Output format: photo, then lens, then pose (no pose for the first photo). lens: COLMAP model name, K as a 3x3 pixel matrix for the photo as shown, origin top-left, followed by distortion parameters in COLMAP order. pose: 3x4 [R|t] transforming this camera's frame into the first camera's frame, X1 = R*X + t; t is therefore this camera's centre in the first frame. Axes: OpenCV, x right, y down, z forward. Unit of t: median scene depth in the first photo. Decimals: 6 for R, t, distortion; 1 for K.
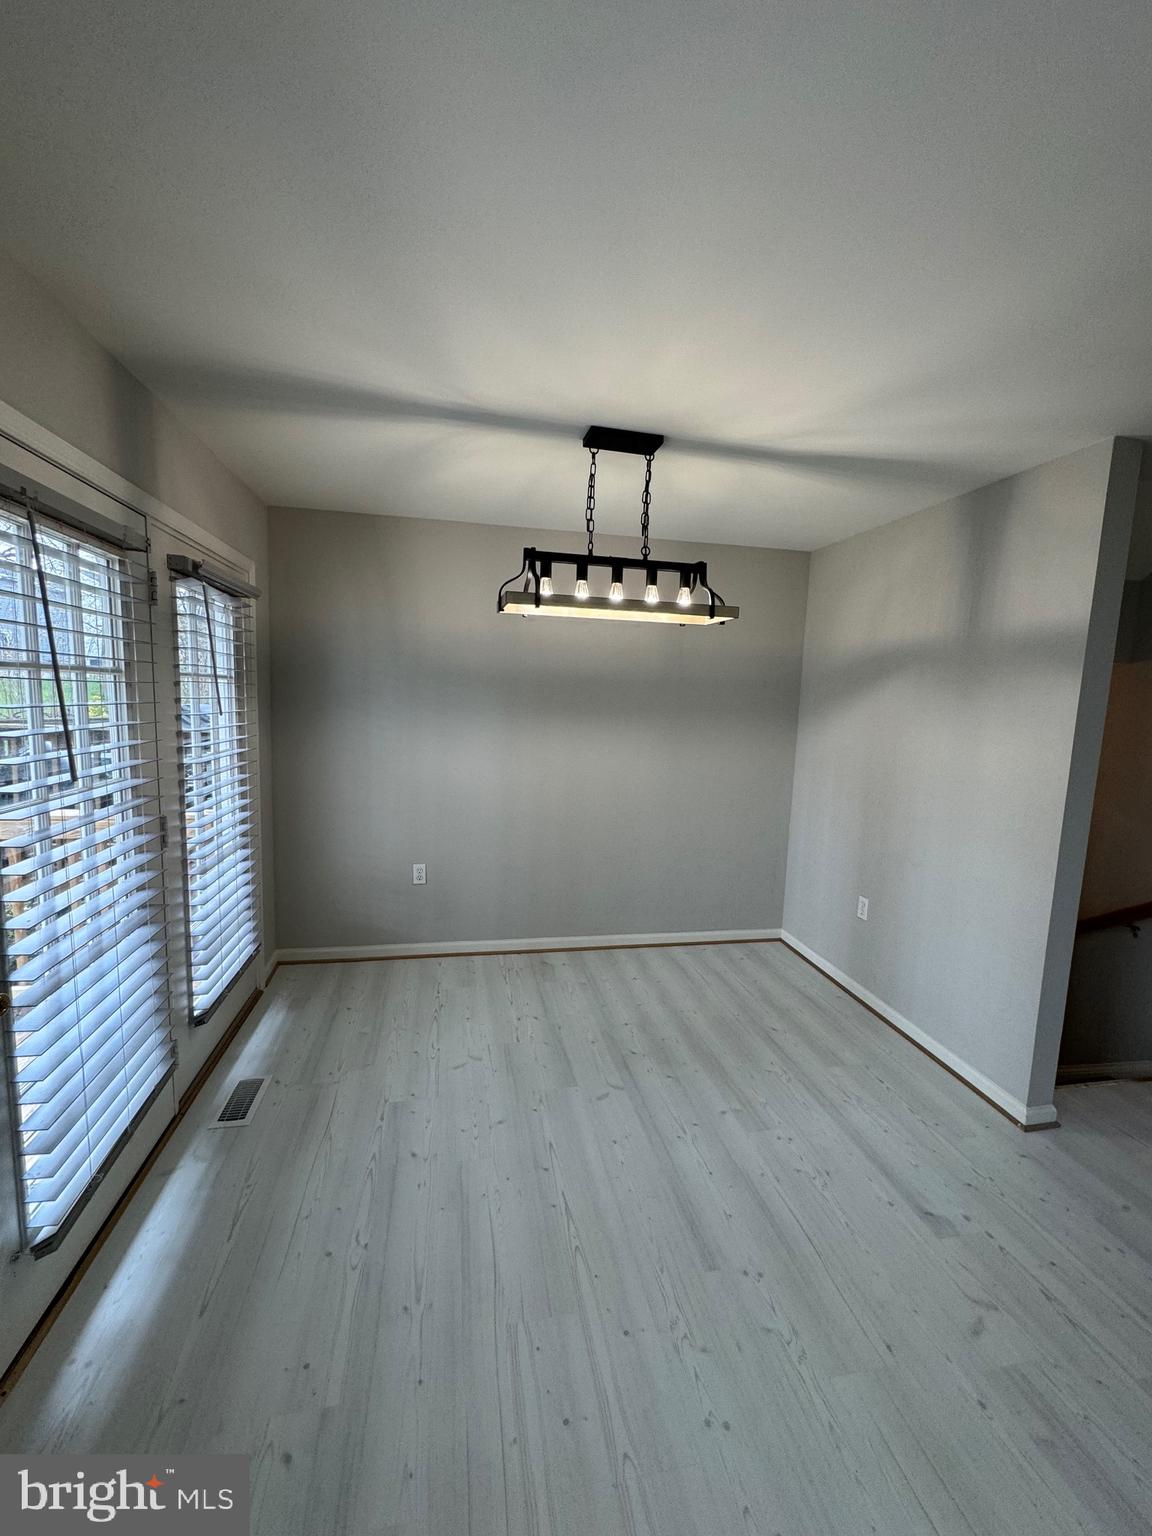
lens RADIAL K [[613.3, 0, 575.2], [0, 613.3, 769.4], [0, 0, 1]] dist [-0.002360, 0.000301]
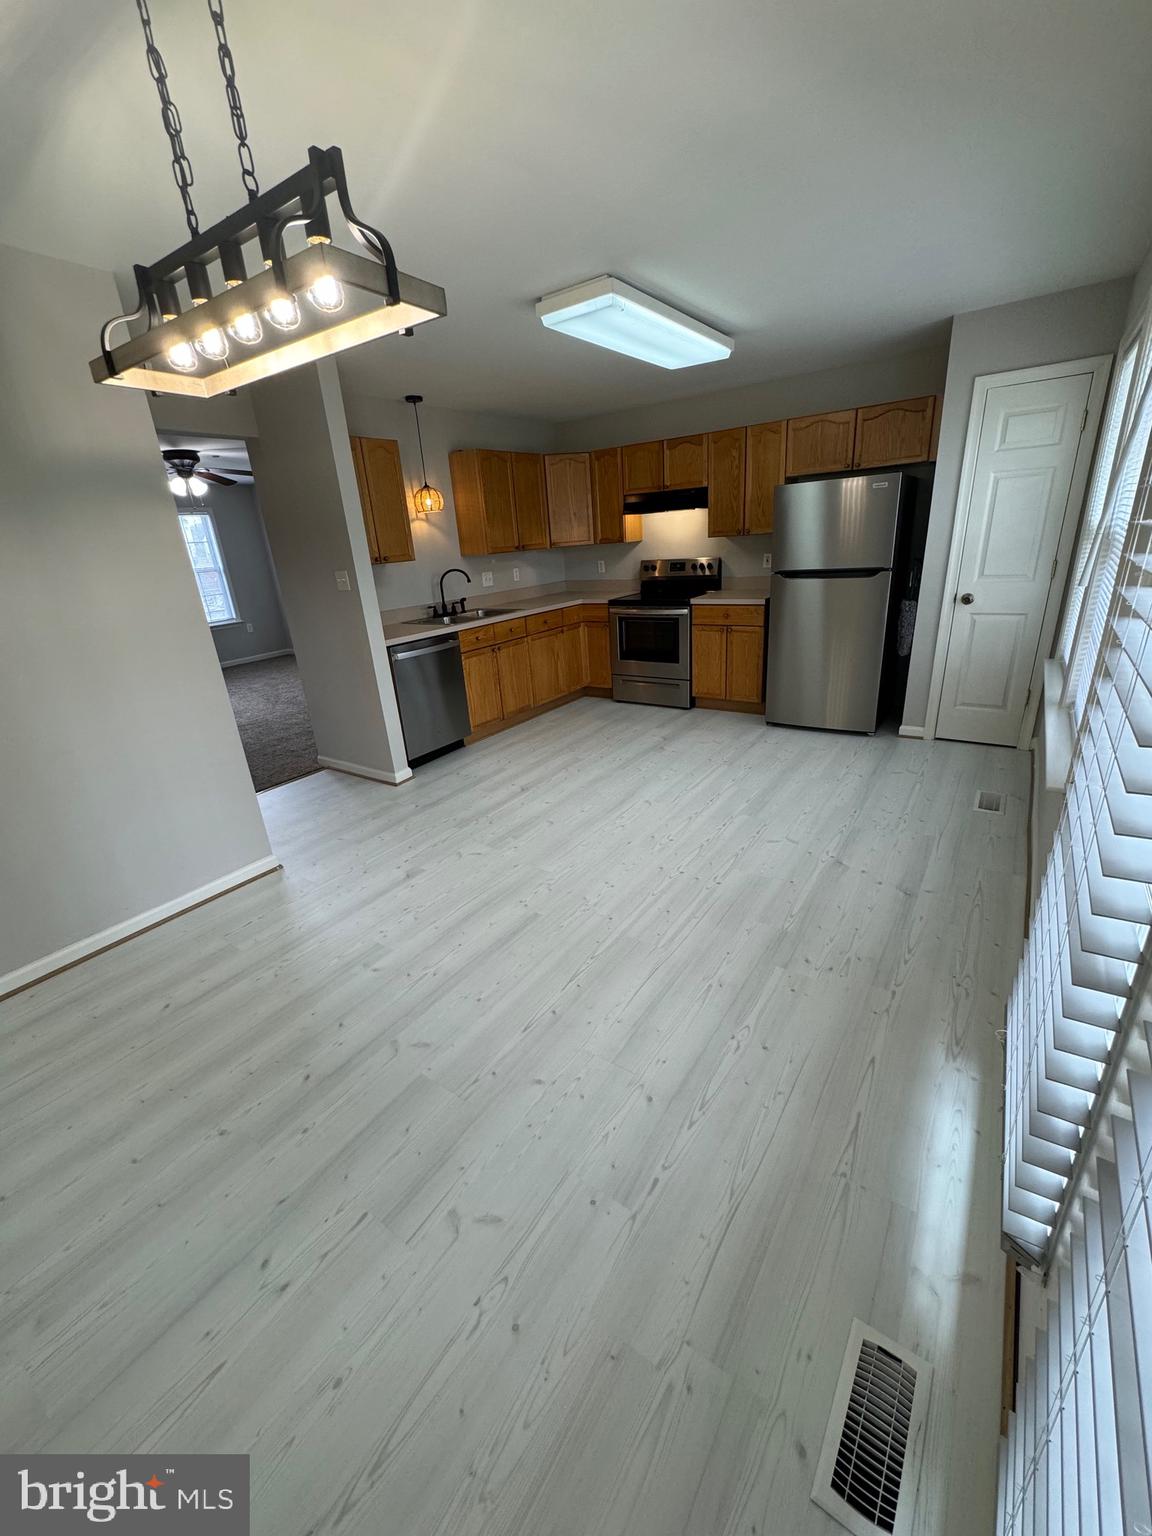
lens RADIAL K [[613.3, 0, 575.6], [0, 613.3, 767.7], [0, 0, 1]] dist [-0.002360, 0.000301]
pose [[-0.691850, -0.248022, 0.678106, -0.666390], [0.126434, 0.883027, 0.451970, -0.155165], [-0.710885, 0.398431, -0.579565, 1.420117]]
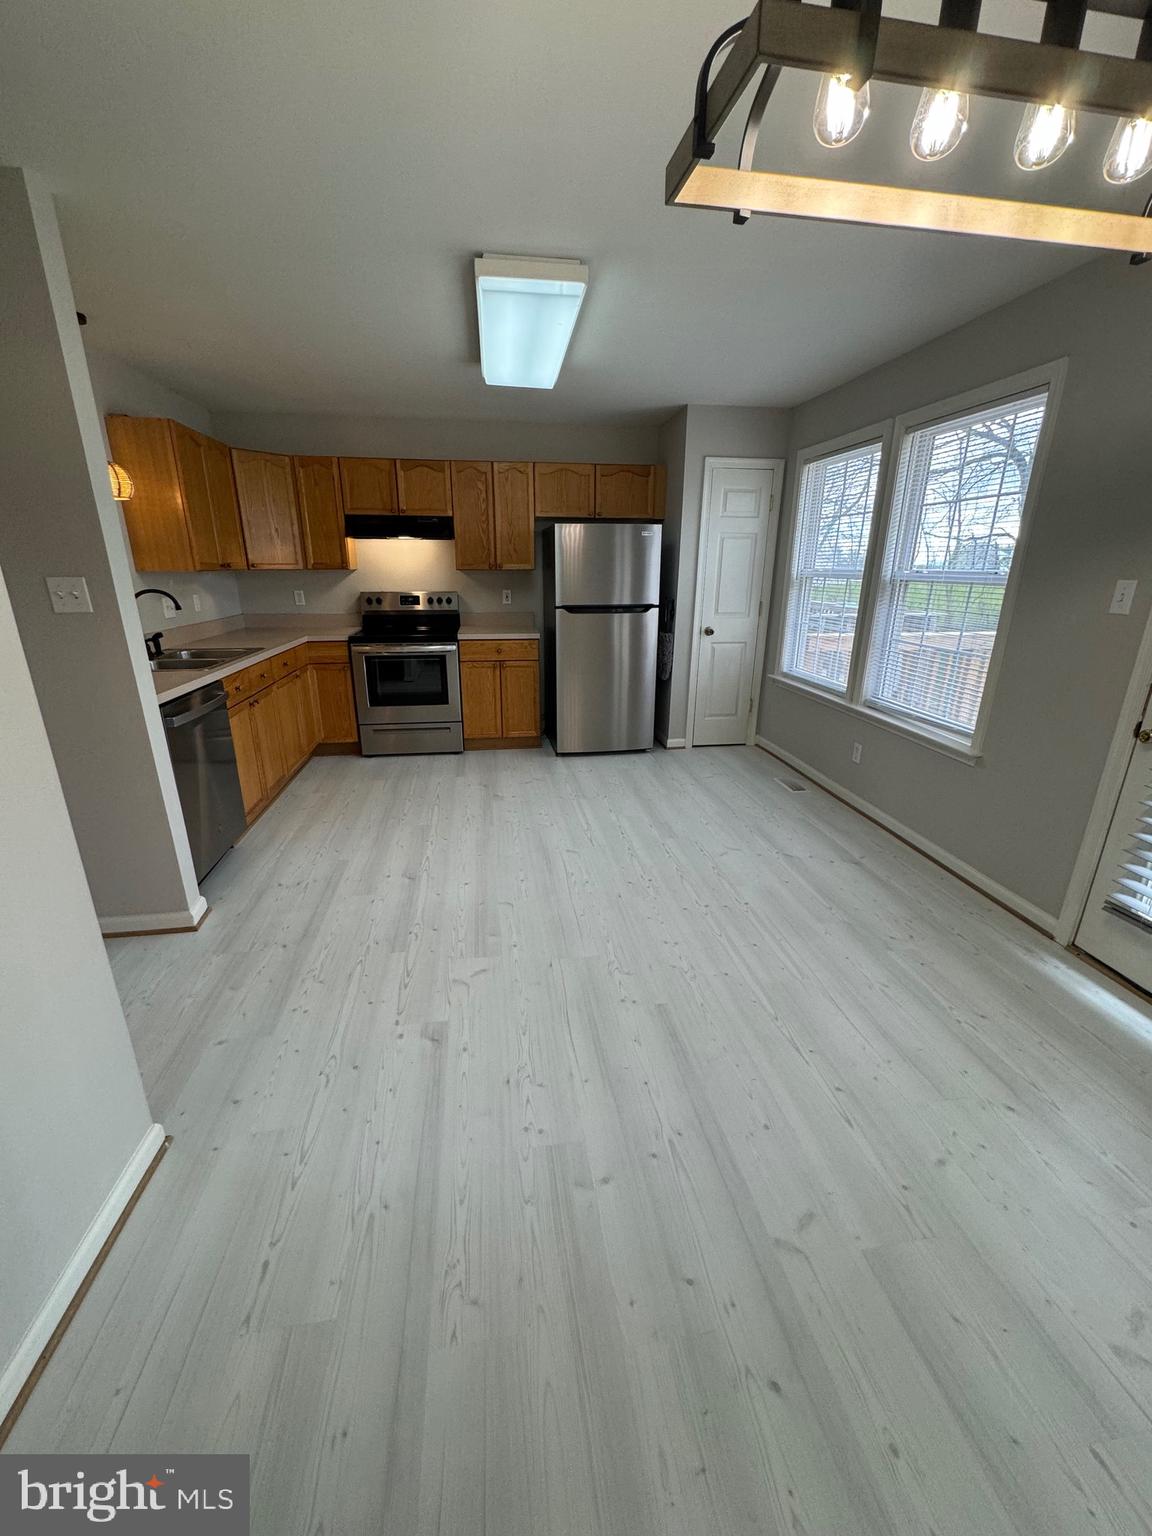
lens RADIAL K [[613.3, 0, 576.2], [0, 613.3, 767.2], [0, 0, 1]] dist [-0.002360, 0.000301]
pose [[-0.997891, -0.055293, 0.034004, 0.320610], [-0.035785, 0.905652, 0.422509, -0.109674], [-0.054158, 0.420401, -0.905721, 1.634054]]
